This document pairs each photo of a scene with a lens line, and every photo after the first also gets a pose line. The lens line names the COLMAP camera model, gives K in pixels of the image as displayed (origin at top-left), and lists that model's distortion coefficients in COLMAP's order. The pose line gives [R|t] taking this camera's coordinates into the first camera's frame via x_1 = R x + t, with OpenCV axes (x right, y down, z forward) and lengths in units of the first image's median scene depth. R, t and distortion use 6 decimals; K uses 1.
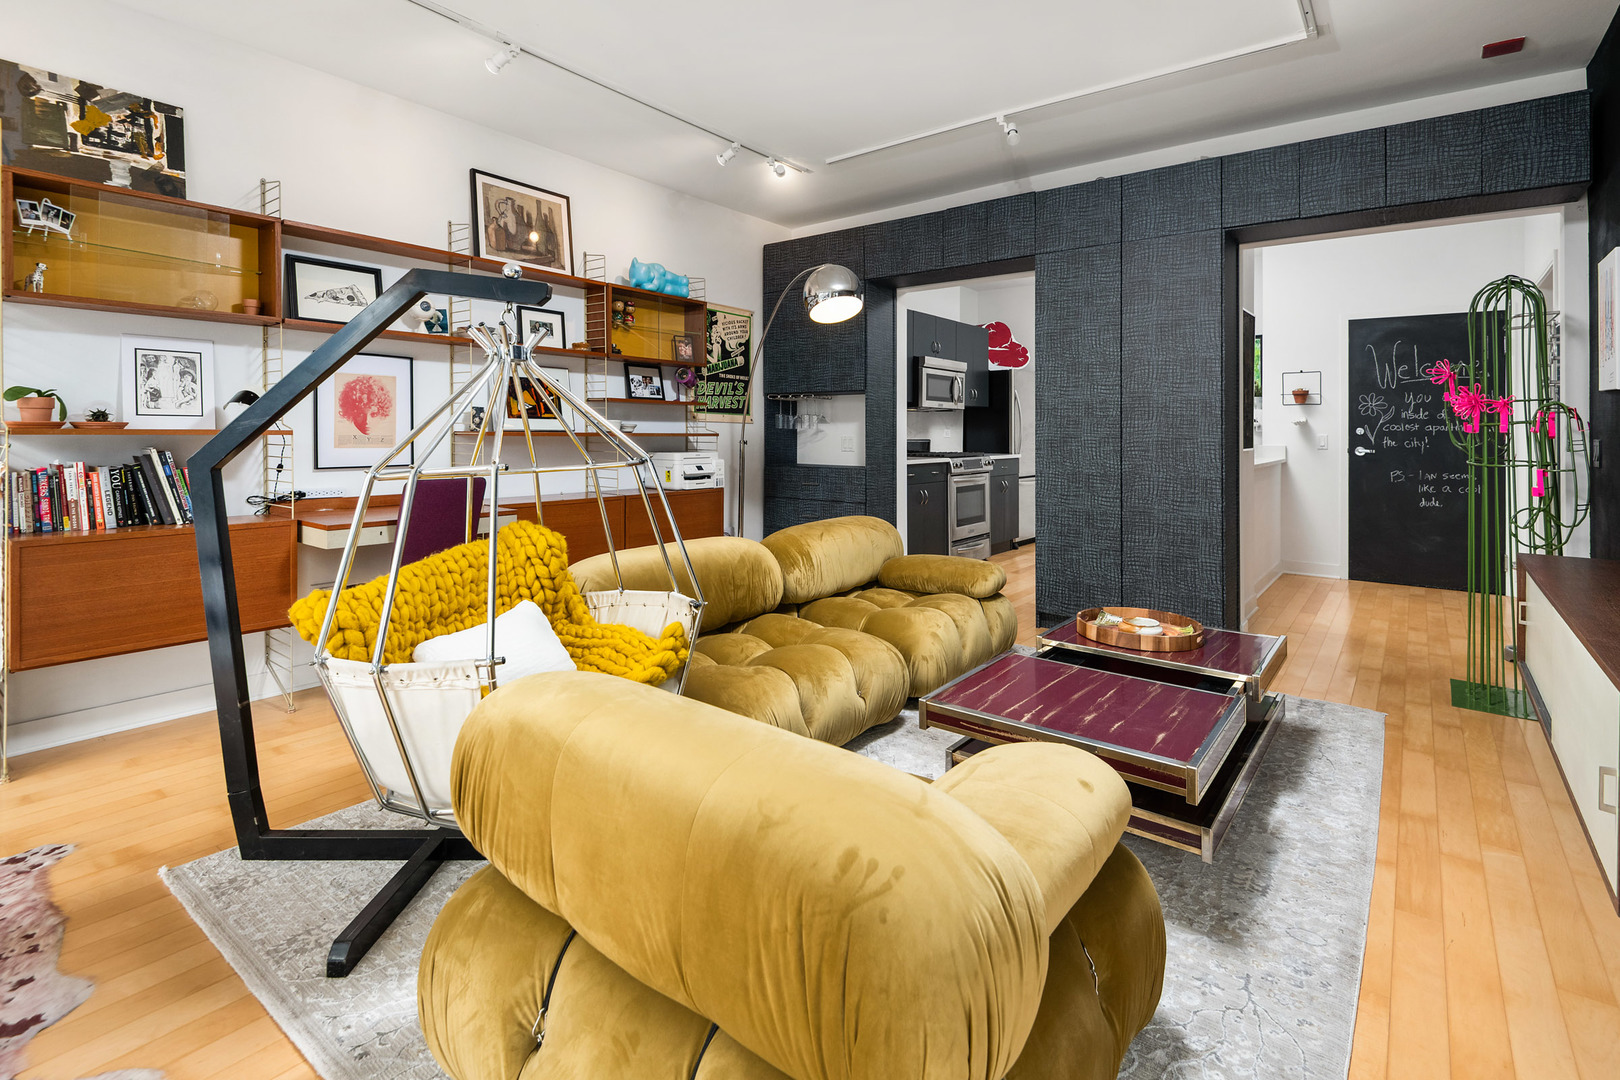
lens RADIAL K [[785.4, 0, 781.8], [0, 785.4, 437.3], [0, 0, 1]] dist [-0.007659, -0.002079]
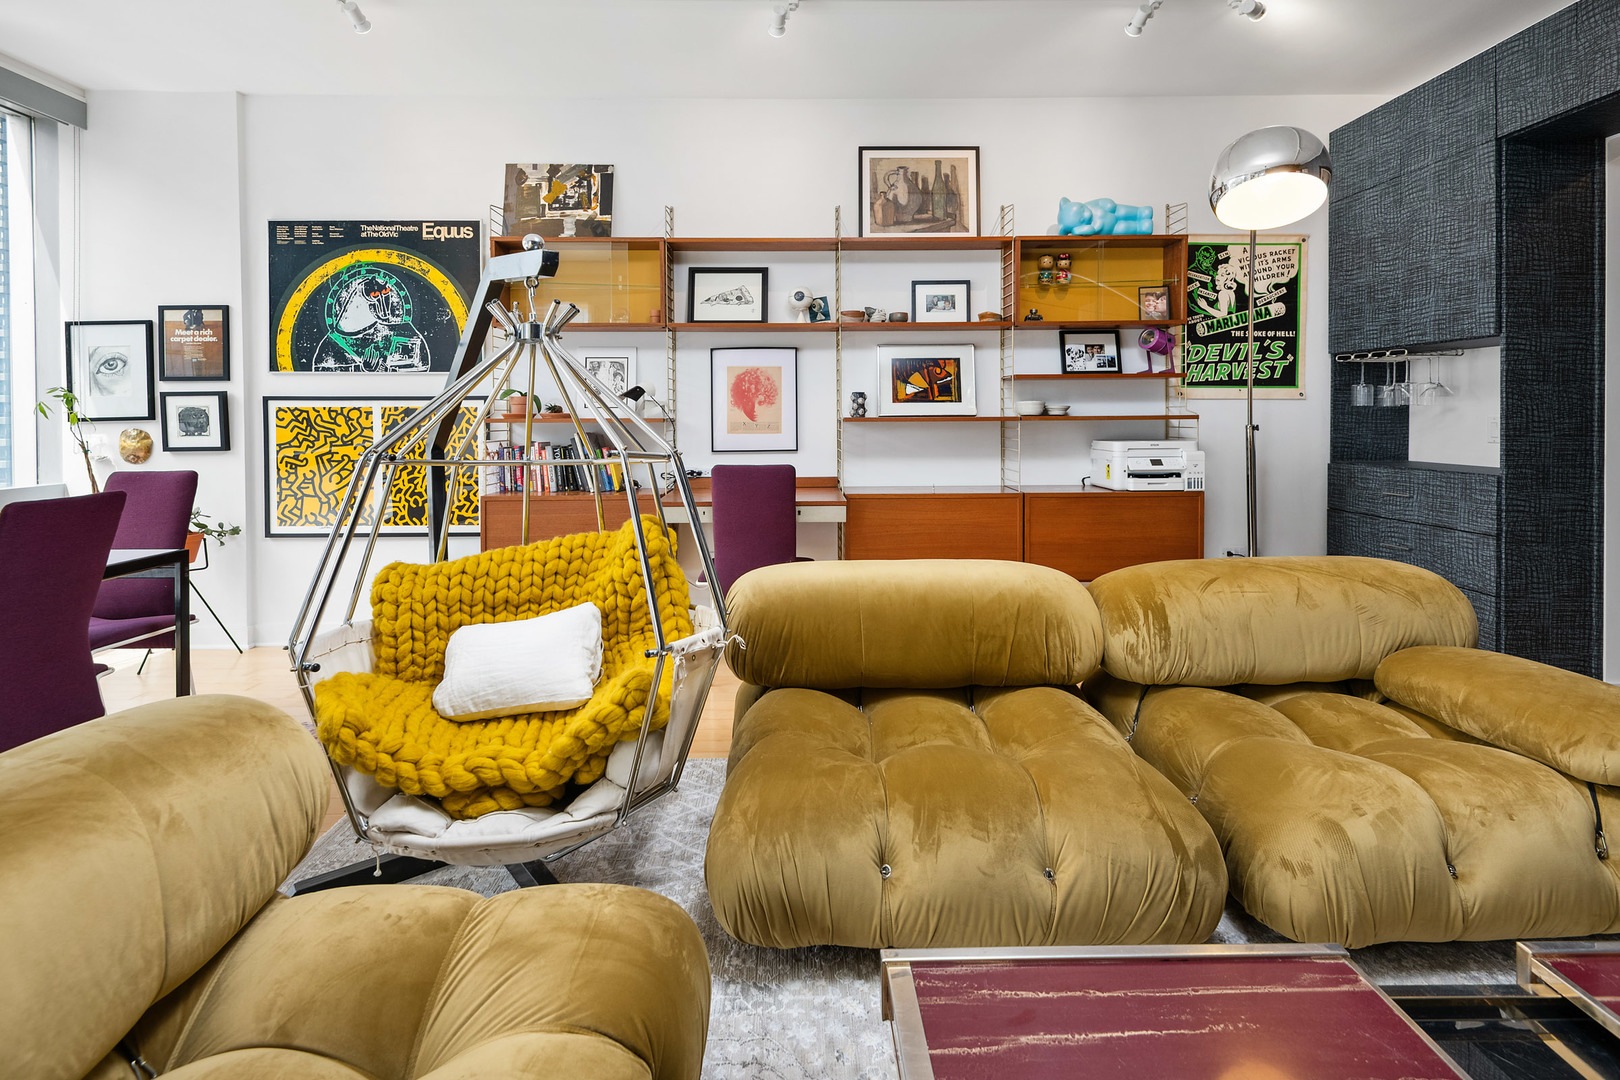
lens RADIAL K [[739.2, 0, 792.6], [0, 739.2, 431.5], [0, 0, 1]] dist [0.019652, -0.007835]
pose [[0.627611, 0.004604, -0.778514, 0.246730], [0.006766, 0.999912, 0.011368, -0.000252], [0.778498, -0.012402, 0.627525, 0.322899]]
